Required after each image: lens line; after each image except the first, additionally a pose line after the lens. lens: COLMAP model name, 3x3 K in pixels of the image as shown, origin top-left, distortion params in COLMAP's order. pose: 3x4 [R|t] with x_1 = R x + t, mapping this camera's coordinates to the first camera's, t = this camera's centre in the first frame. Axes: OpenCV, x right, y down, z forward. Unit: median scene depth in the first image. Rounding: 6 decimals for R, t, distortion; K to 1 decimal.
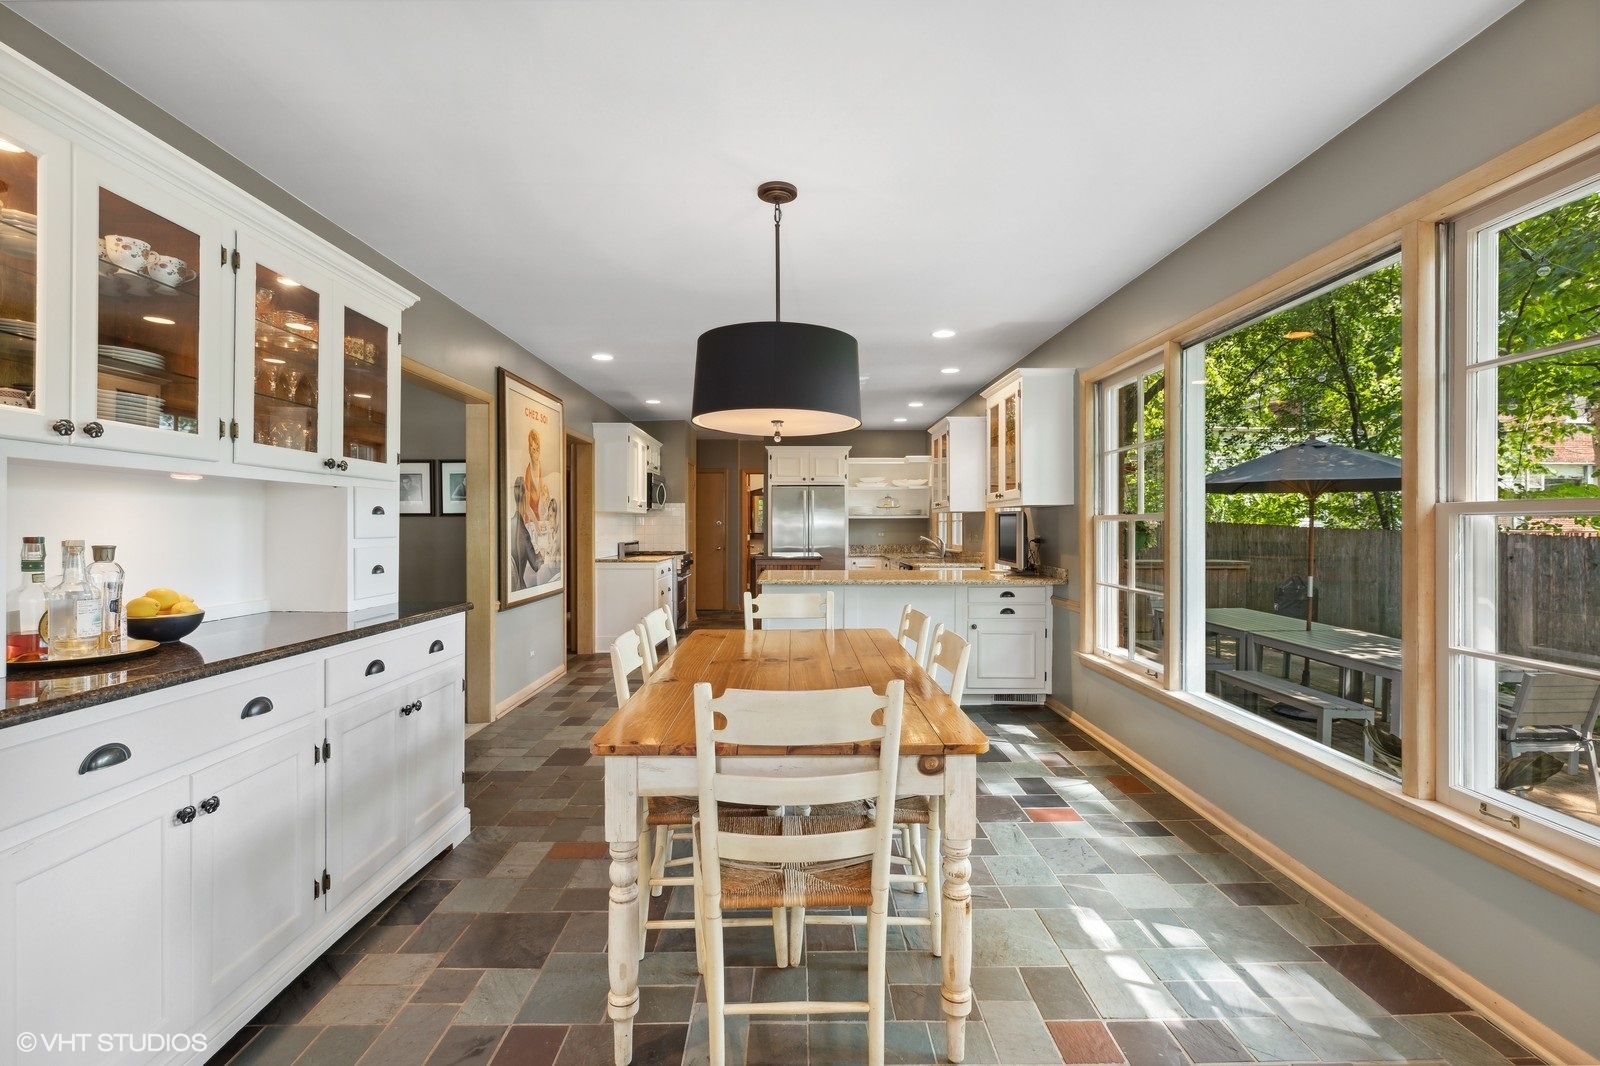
lens RADIAL K [[726.7, 0, 801.1], [0, 726.7, 527.8], [0, 0, 1]] dist [0.000020, -0.000029]
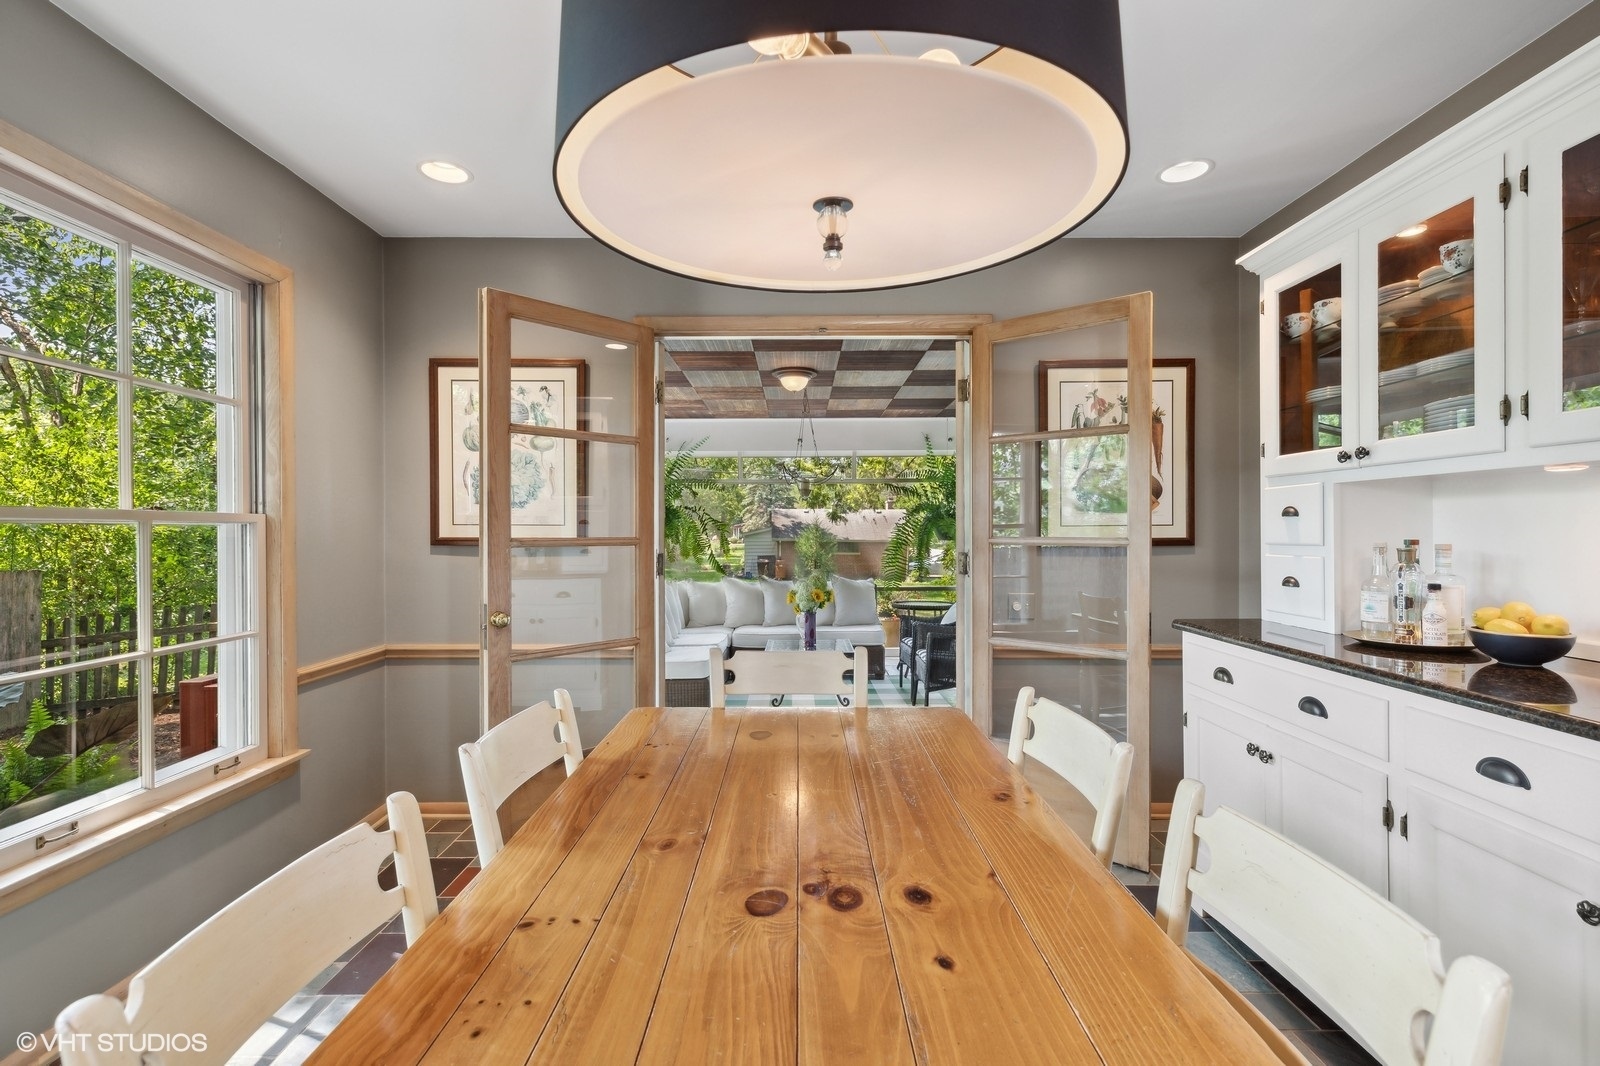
lens RADIAL K [[726.7, 0, 800.7], [0, 726.7, 533.3], [0, 0, 1]] dist [0.000020, -0.000029]
pose [[-0.999966, 0.002668, -0.007758, -0.011454], [0.002655, 0.999995, 0.001731, -0.001877], [0.007763, 0.001711, -0.999968, 1.844327]]
